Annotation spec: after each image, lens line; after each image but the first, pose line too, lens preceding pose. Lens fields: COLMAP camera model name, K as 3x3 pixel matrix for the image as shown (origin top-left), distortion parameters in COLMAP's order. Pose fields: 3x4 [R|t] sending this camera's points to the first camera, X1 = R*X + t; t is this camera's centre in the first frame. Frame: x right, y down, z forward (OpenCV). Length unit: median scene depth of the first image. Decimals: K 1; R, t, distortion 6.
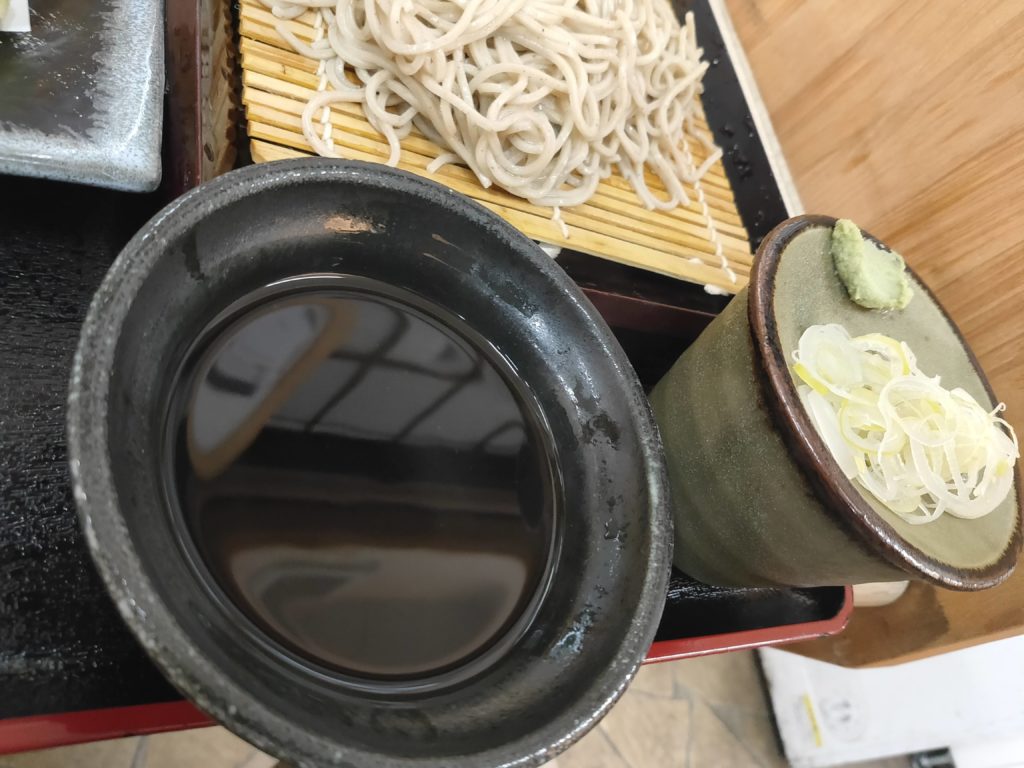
lens RADIAL K [[823.3, 0, 512.0], [0, 823.3, 384.0], [0, 0, 1]] dist [0.060025, -0.127784]
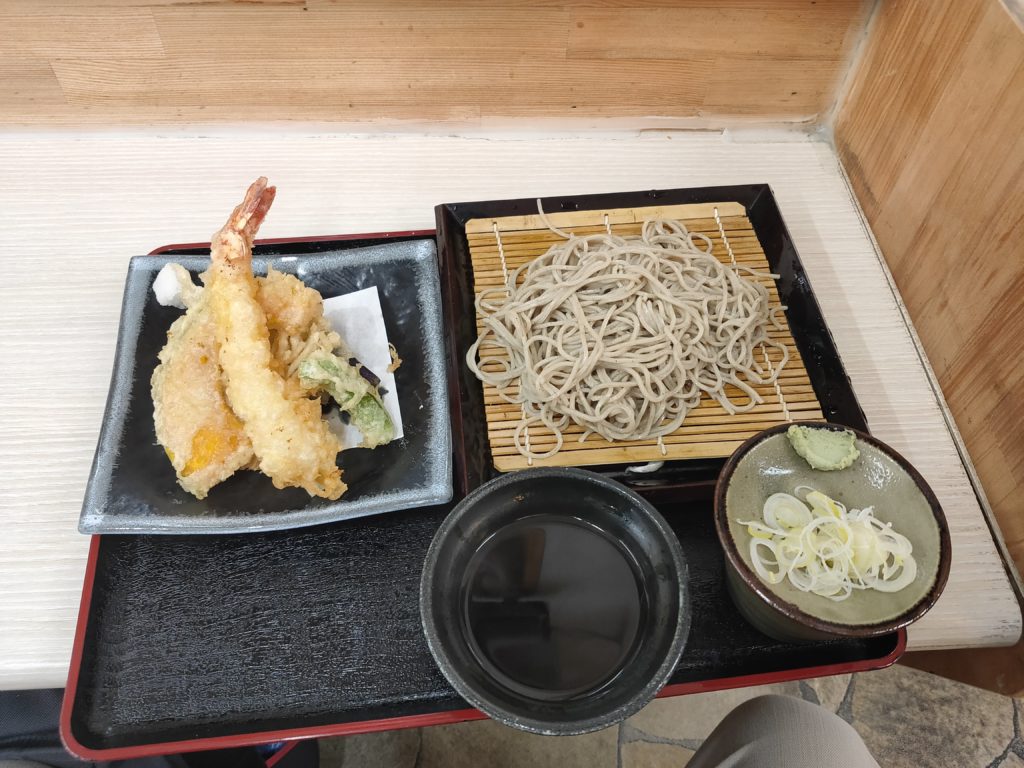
lens RADIAL K [[810.9, 0, 512.0], [0, 810.9, 384.0], [0, 0, 1]] dist [0.061023, -0.186615]
pose [[0.845137, -0.233680, -0.480768, 0.735627], [0.179929, 0.971264, -0.155793, -0.120623], [0.503358, 0.045162, 0.862897, -0.774175]]
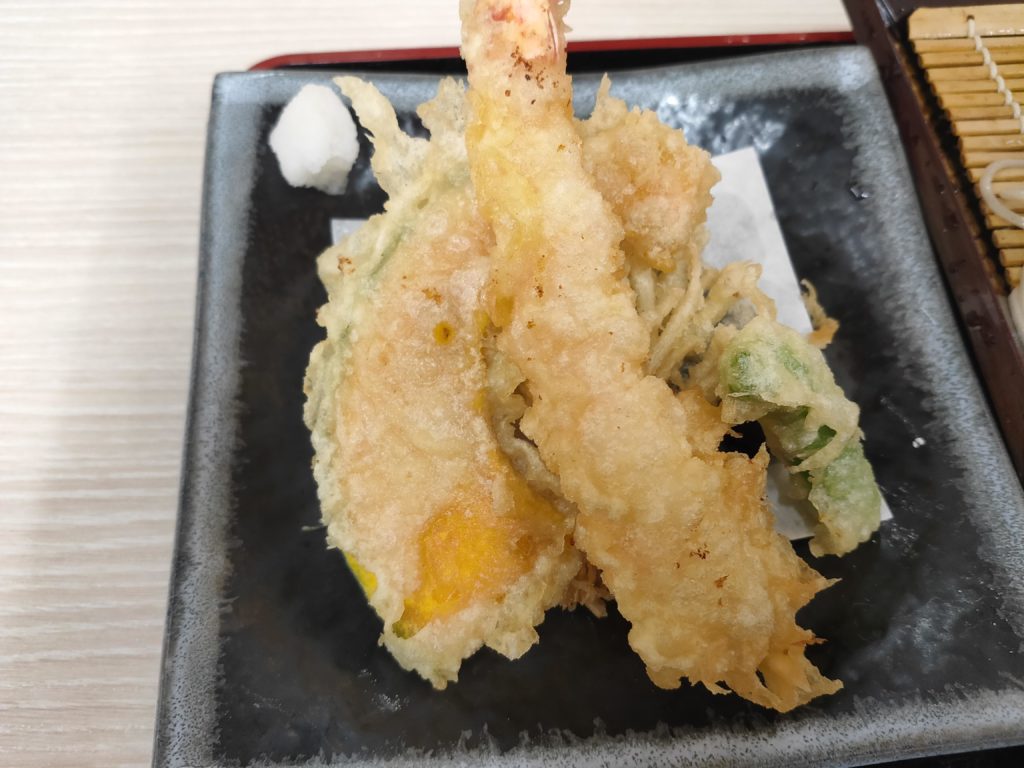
lens RADIAL K [[867.1, 0, 512.0], [0, 867.1, 384.0], [0, 0, 1]] dist [0.057532, -0.219157]
pose [[0.834627, -0.153908, -0.528877, -0.324018], [0.160488, 0.986459, -0.033801, -0.523284], [0.526917, -0.056667, 0.848025, -0.124014]]
